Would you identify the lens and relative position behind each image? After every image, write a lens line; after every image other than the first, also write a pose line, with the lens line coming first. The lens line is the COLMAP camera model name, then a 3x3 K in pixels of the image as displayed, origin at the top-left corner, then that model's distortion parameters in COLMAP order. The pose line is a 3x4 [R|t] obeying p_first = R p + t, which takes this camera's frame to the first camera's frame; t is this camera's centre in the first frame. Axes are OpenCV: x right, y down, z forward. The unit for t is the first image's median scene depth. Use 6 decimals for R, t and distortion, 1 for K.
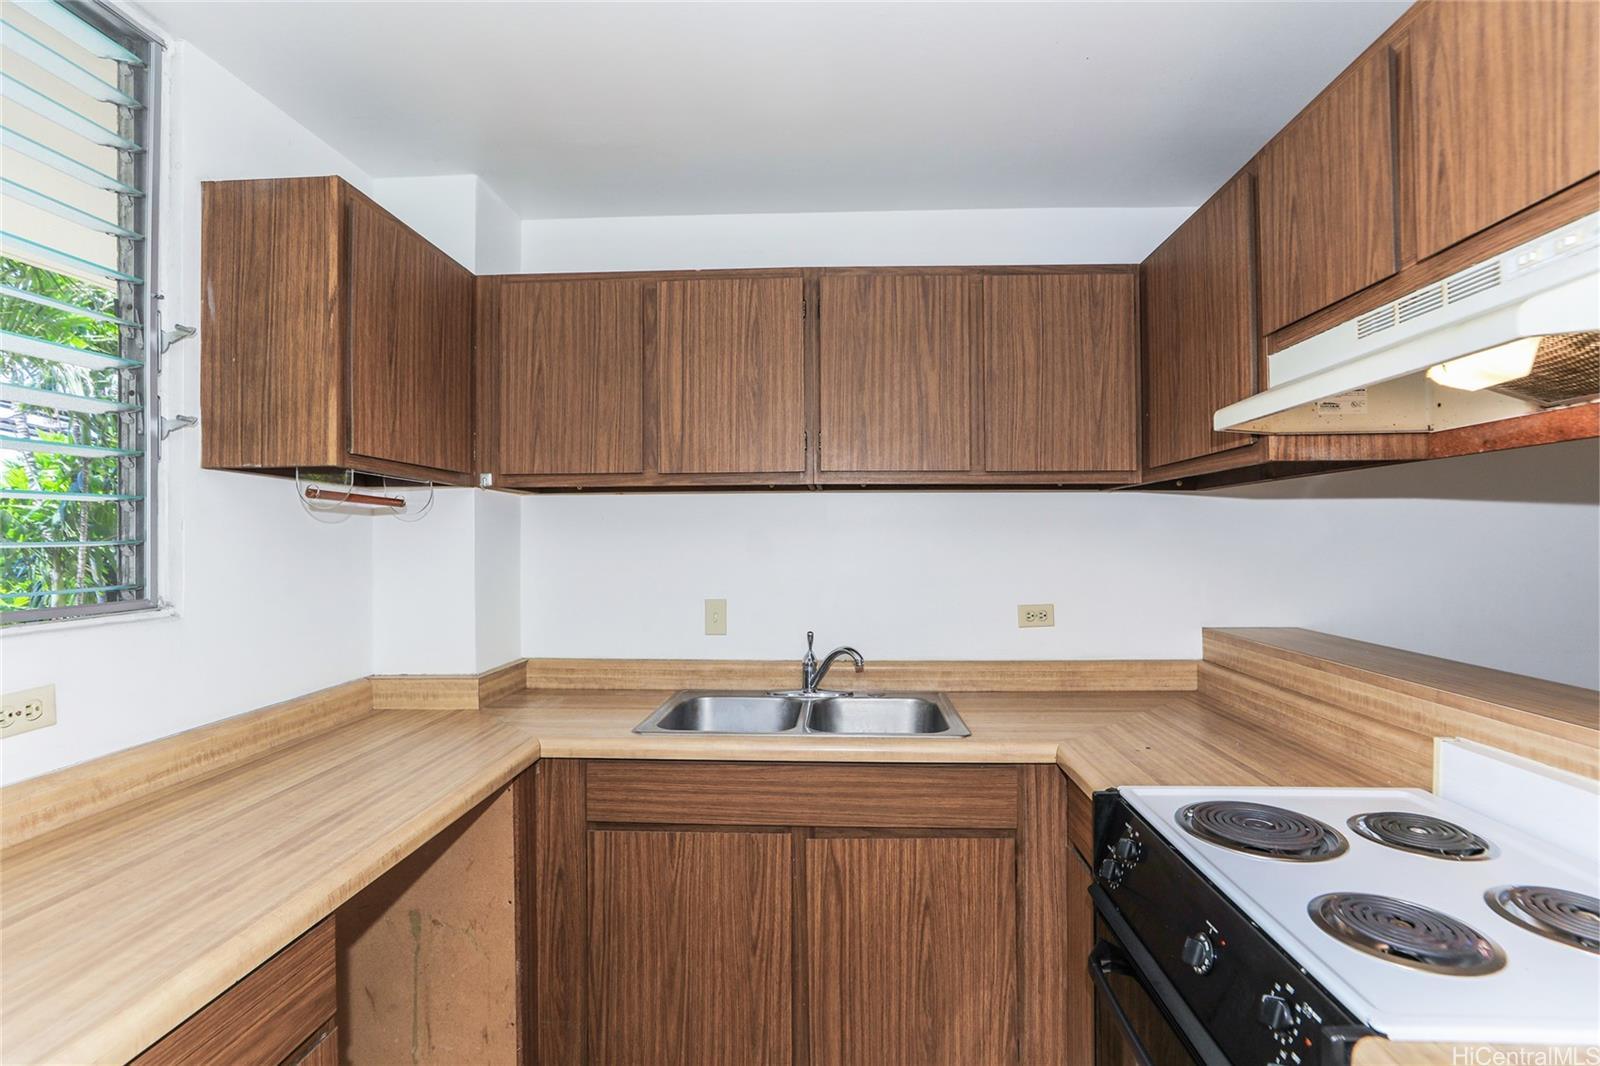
lens RADIAL K [[729.3, 0, 803.6], [0, 729.3, 541.4], [0, 0, 1]] dist [-0.031967, 0.014462]
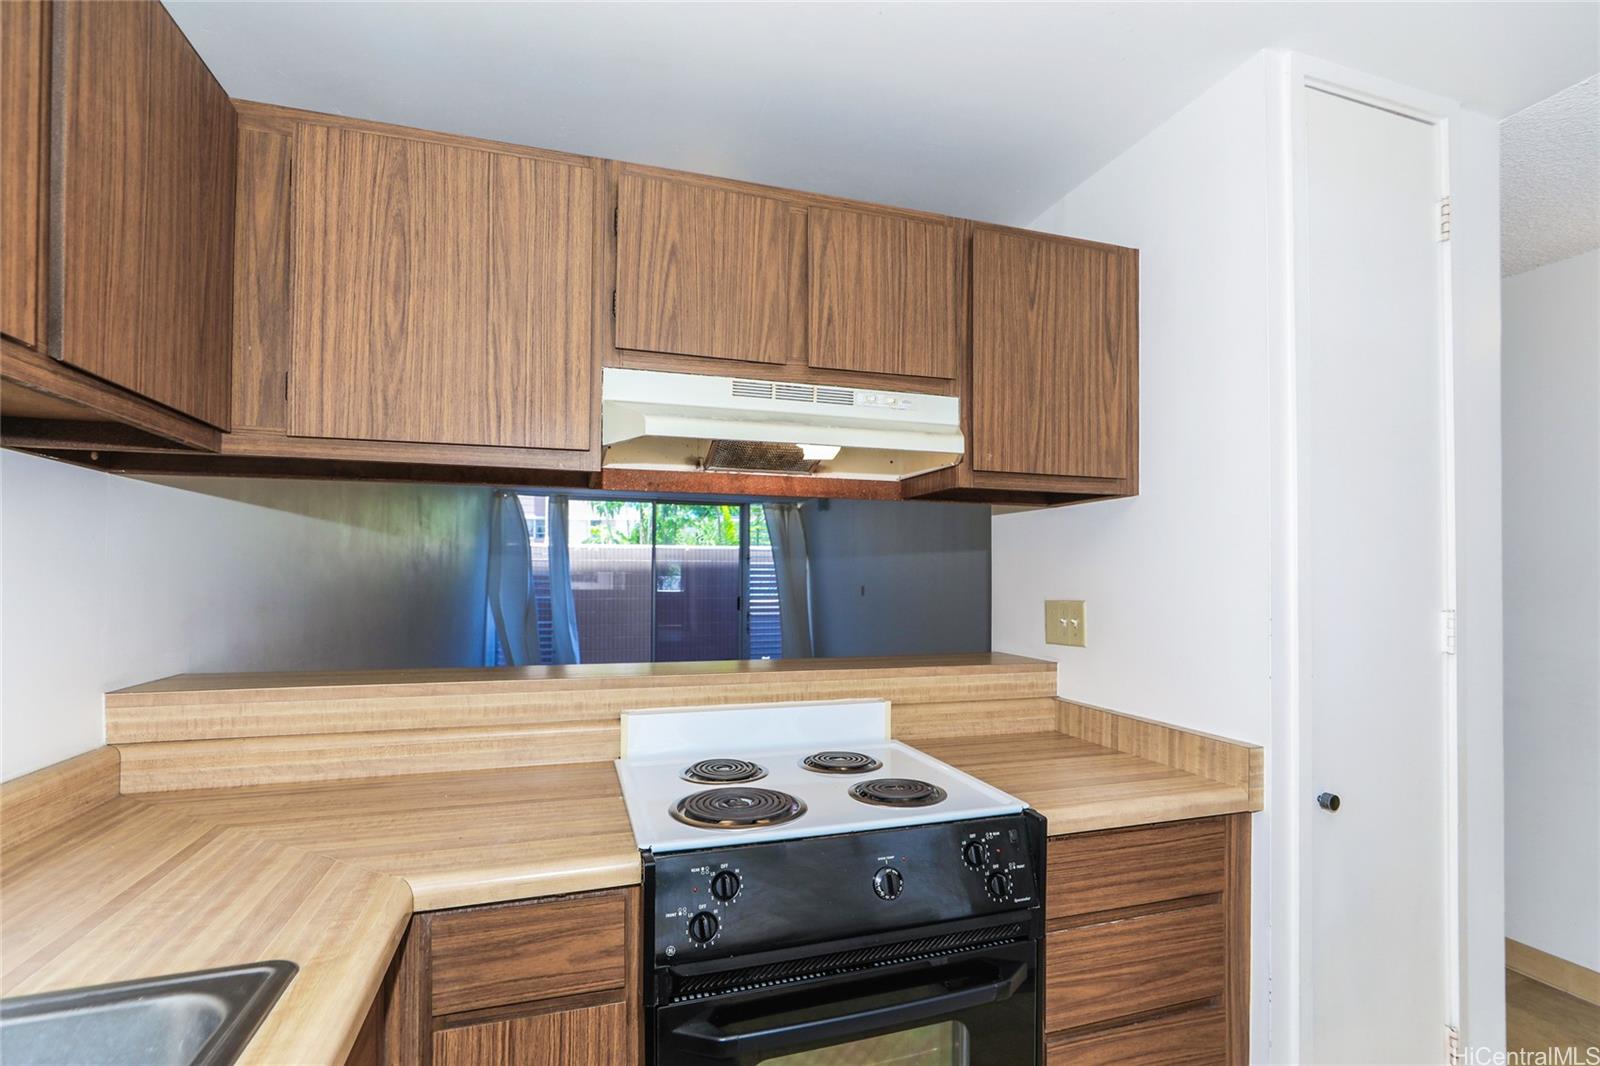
lens RADIAL K [[731.4, 0, 801.5], [0, 731.4, 569.9], [0, 0, 1]] dist [-0.029412, 0.014504]
pose [[-0.354990, 0.011548, 0.934799, -0.483470], [-0.000328, 0.999922, -0.012477, 0.045532], [-0.934870, -0.004736, -0.354958, 1.355334]]
